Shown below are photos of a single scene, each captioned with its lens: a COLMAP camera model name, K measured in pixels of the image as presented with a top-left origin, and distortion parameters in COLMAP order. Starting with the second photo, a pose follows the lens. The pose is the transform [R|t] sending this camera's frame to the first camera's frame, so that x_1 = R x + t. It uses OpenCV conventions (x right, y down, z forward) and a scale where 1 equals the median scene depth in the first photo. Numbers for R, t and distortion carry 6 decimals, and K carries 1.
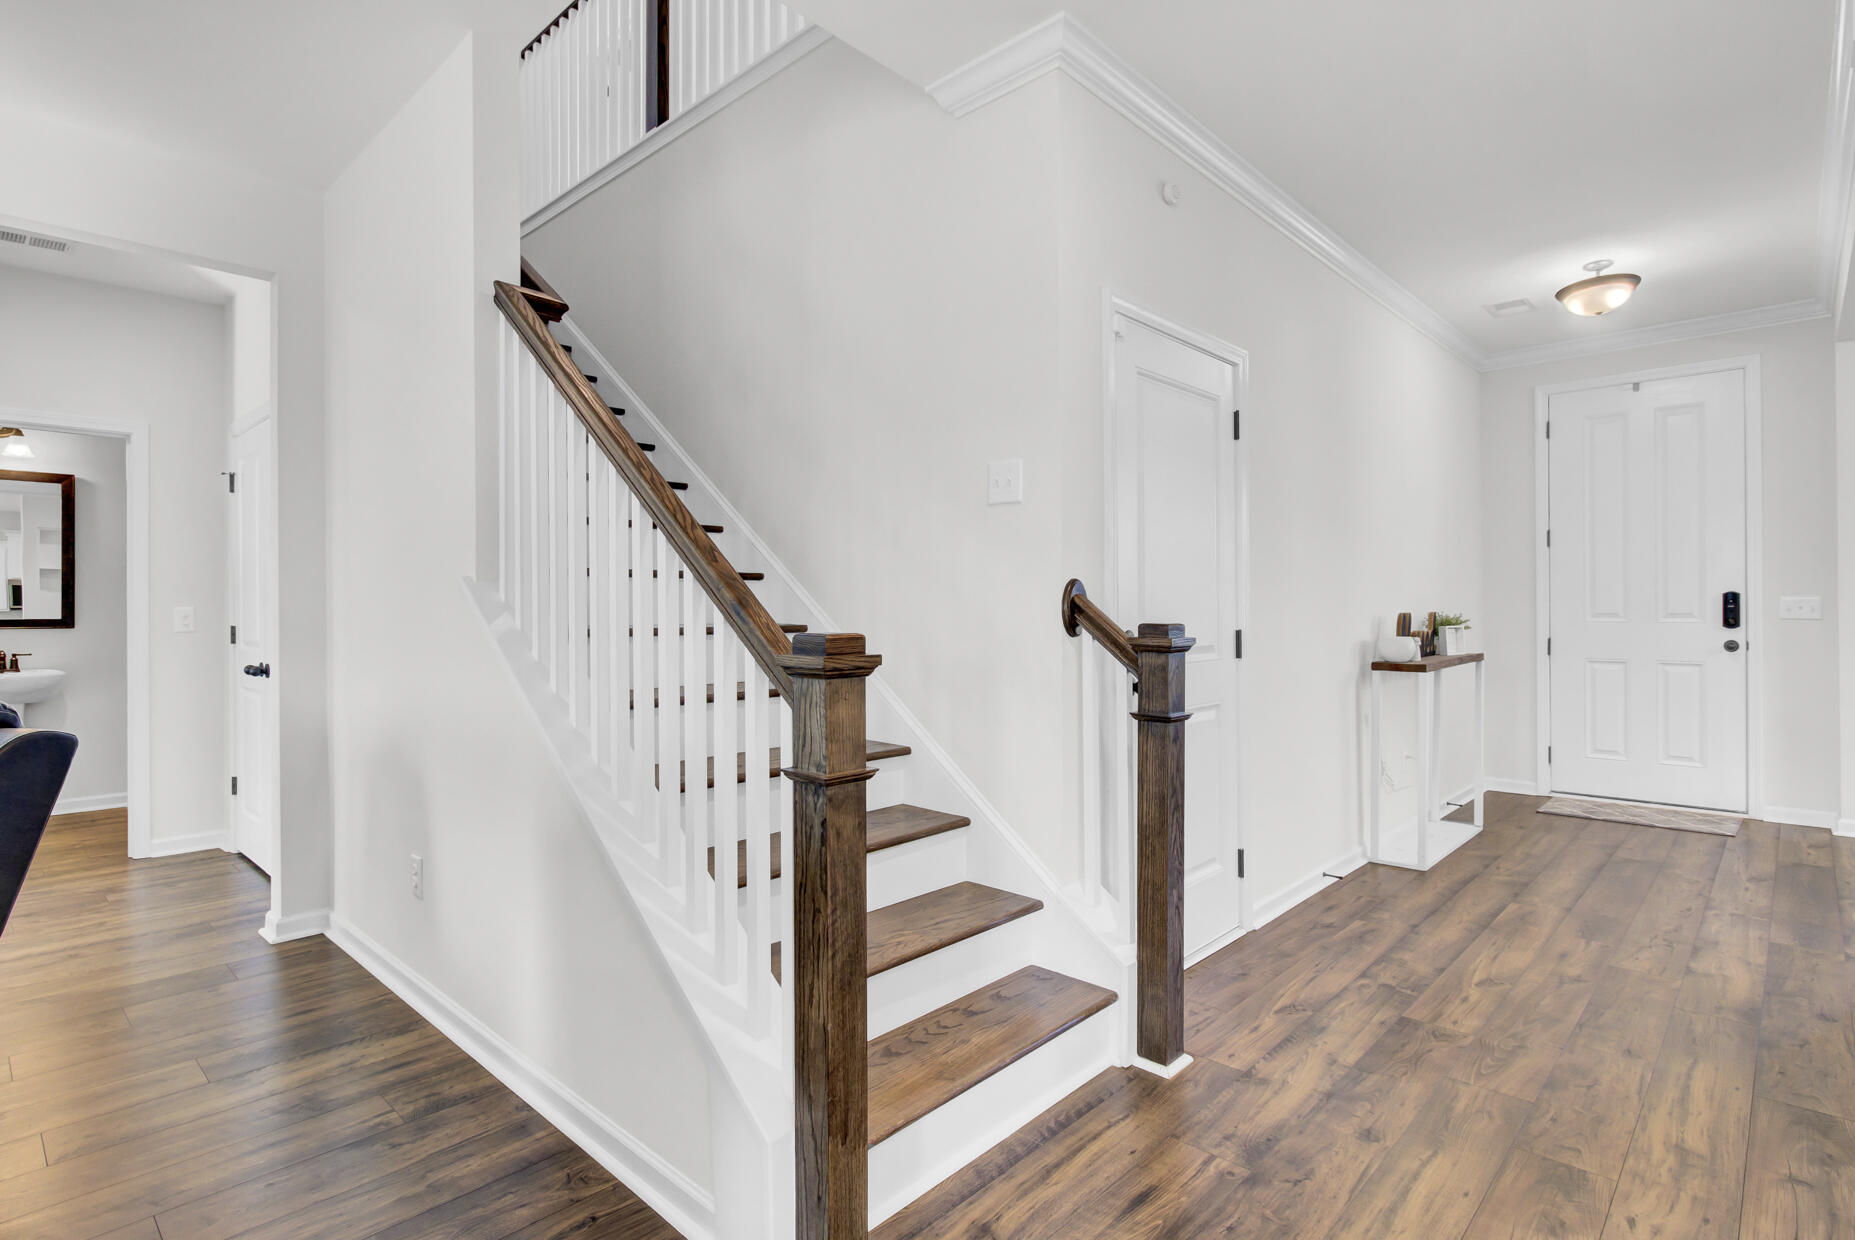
lens RADIAL K [[916.8, 0, 933.9], [0, 916.8, 614.1], [0, 0, 1]] dist [-0.008373, -0.000944]
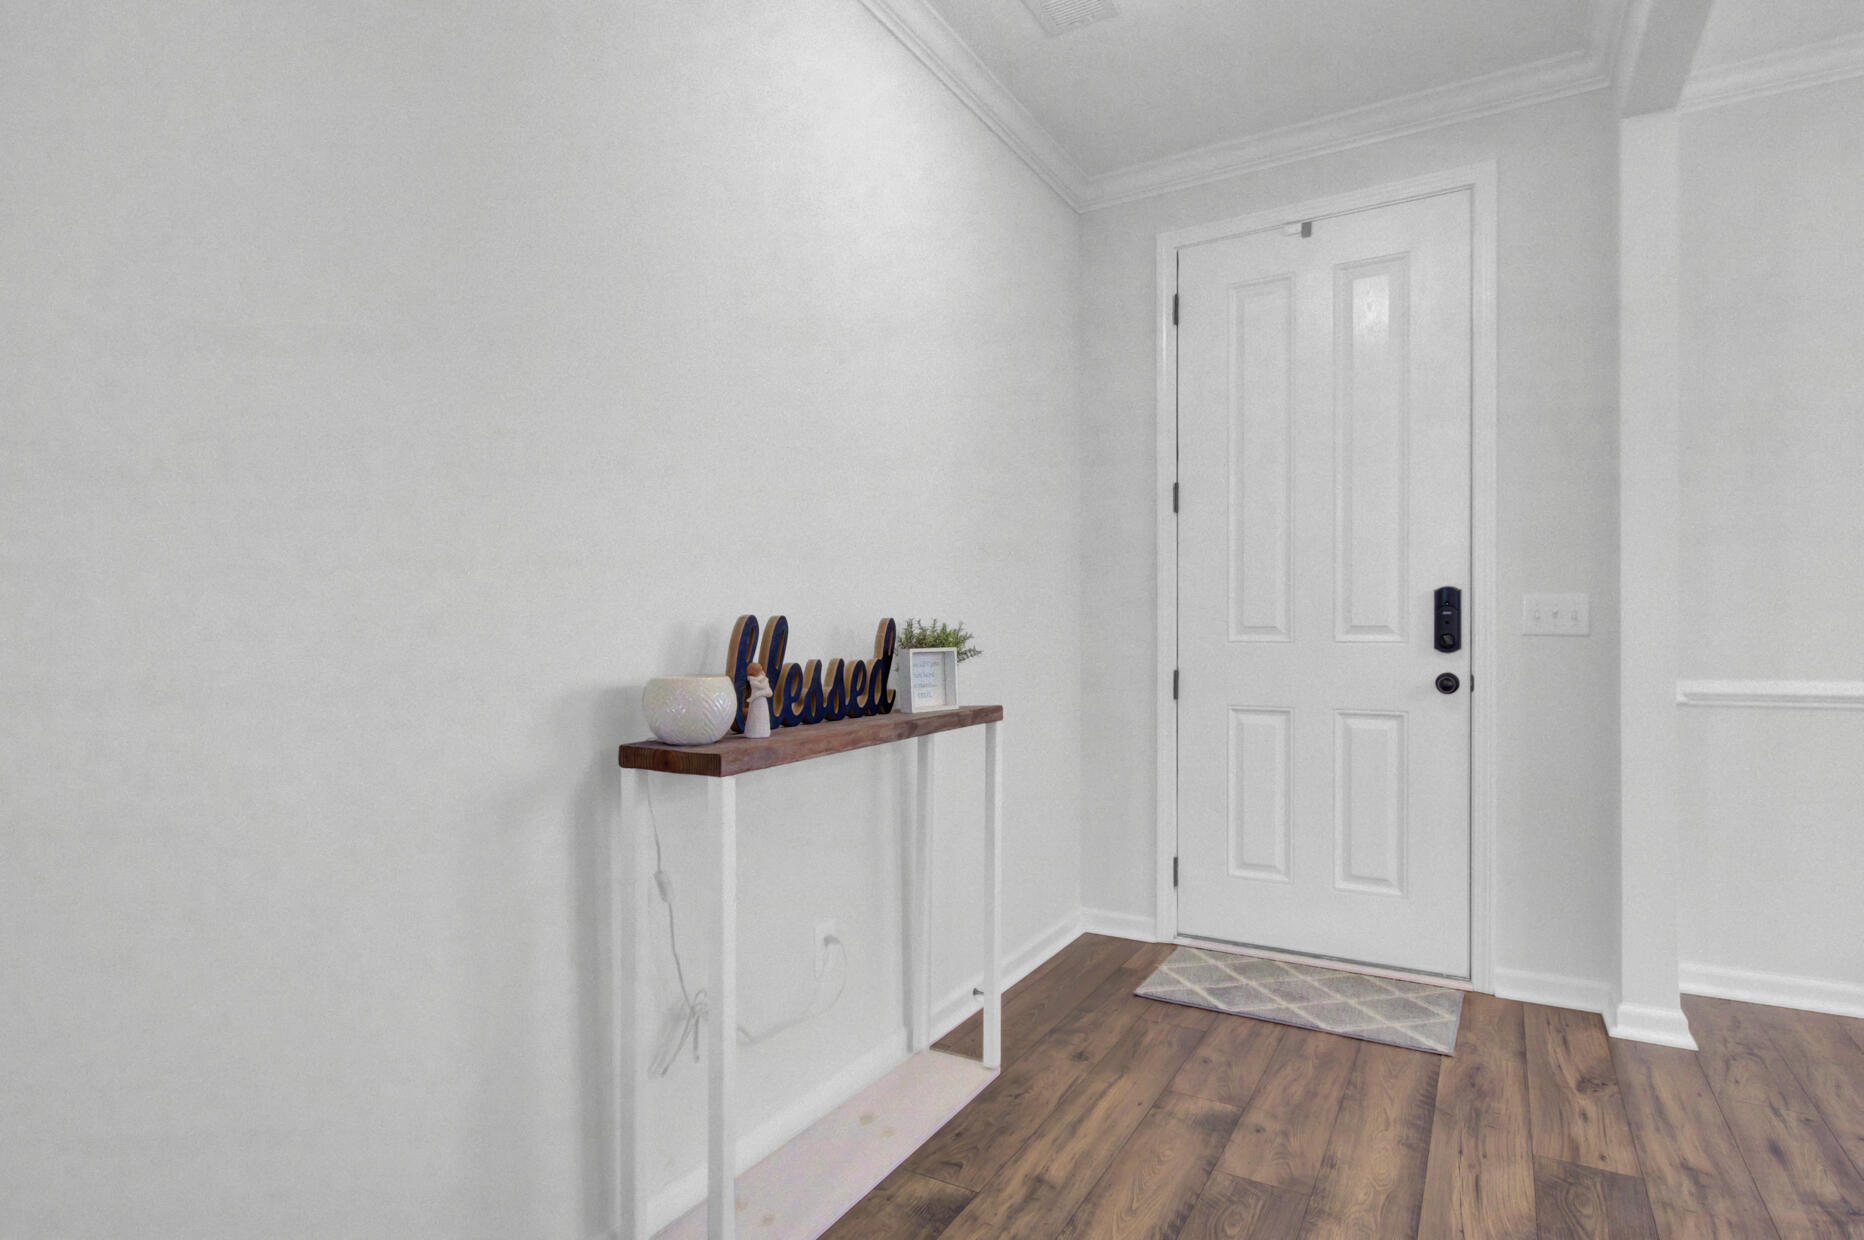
lens RADIAL K [[965.9, 0, 933.3], [0, 965.9, 641.5], [0, 0, 1]] dist [-0.007791, -0.000463]
pose [[0.973872, 0.000604, 0.227096, 0.514762], [-0.001726, 0.999987, 0.004740, 0.007996], [-0.227091, -0.005008, 0.973861, 0.587615]]
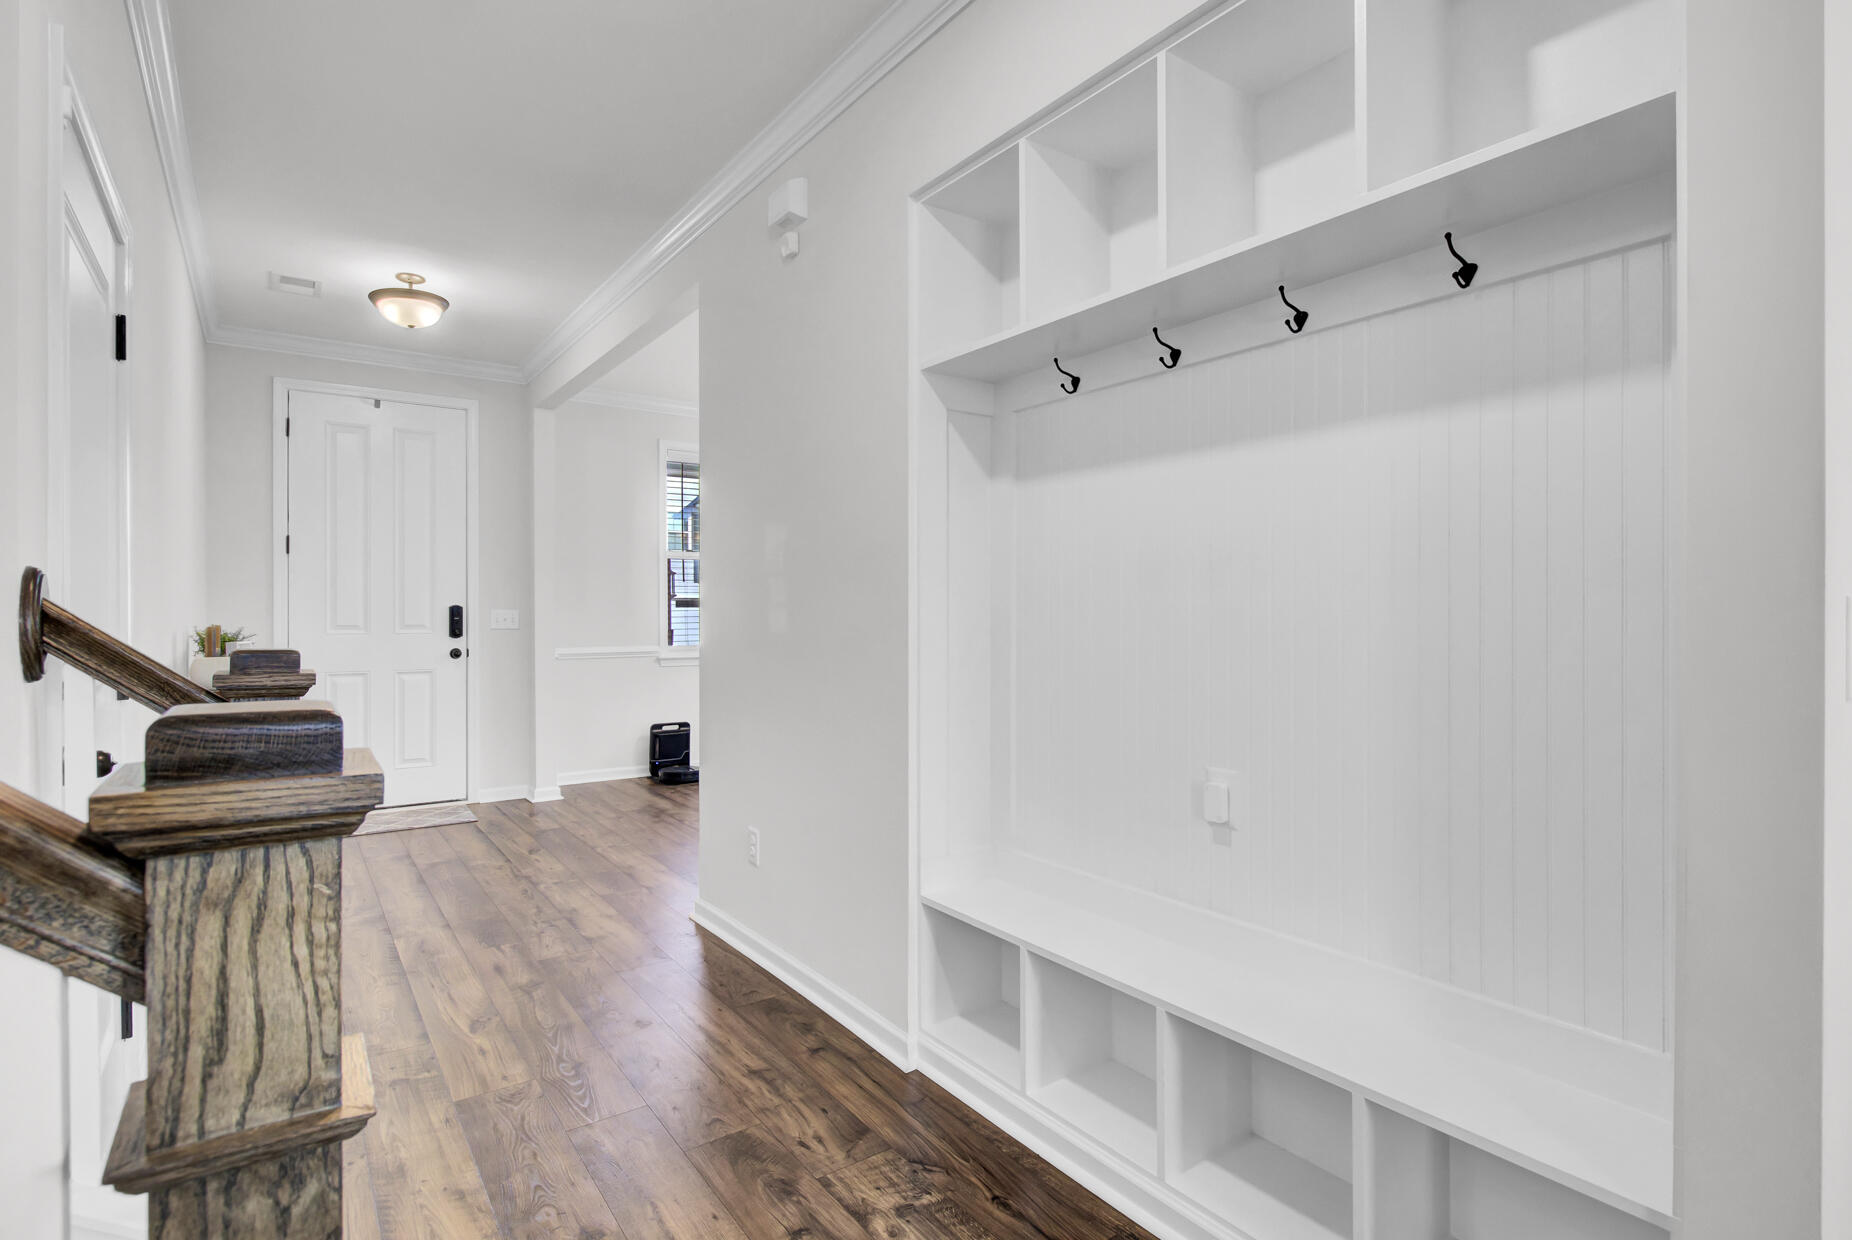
lens RADIAL K [[915.3, 0, 932.4], [0, 915.3, 614.1], [0, 0, 1]] dist [-0.008373, -0.000944]
pose [[0.184931, 0.005129, 0.982738, -0.150372], [0.005948, 0.999962, -0.006339, -0.003641], [-0.982734, 0.007018, 0.184893, 0.252712]]
